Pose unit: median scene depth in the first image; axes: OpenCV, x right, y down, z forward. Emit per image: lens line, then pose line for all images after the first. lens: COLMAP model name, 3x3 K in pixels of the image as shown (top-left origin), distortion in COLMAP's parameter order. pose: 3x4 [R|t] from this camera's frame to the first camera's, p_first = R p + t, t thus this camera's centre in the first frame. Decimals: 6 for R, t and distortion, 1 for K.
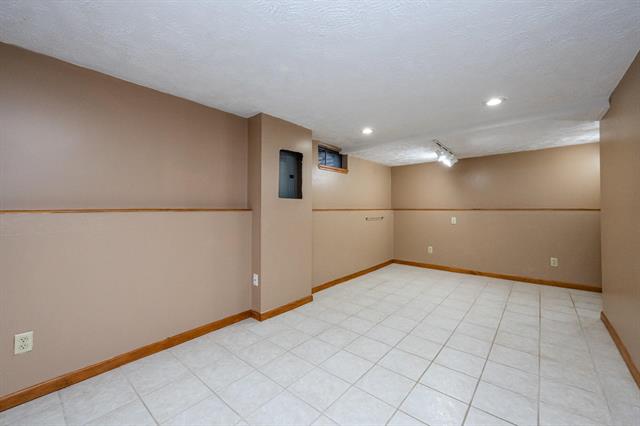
lens RADIAL K [[256.1, 0, 318.0], [0, 256.1, 209.0], [0, 0, 1]] dist [-0.001131, -0.000107]
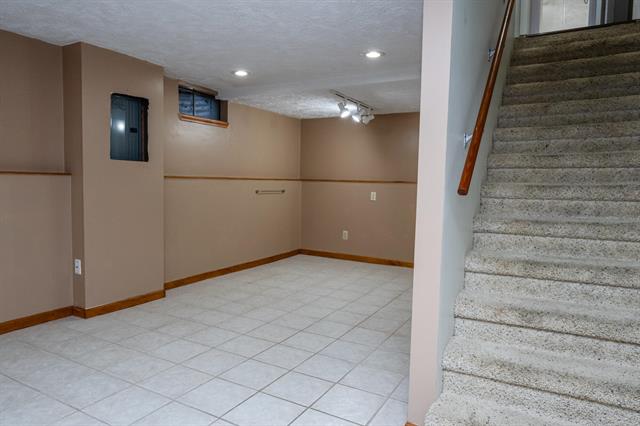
lens RADIAL K [[429.2, 0, 318.5], [0, 429.2, 216.4], [0, 0, 1]] dist [-0.004479, -0.001013]
pose [[0.981273, 0.006472, 0.192511, 0.193965], [-0.022652, 0.996378, 0.081965, 0.006288], [-0.191284, -0.084791, 0.977866, -0.337913]]
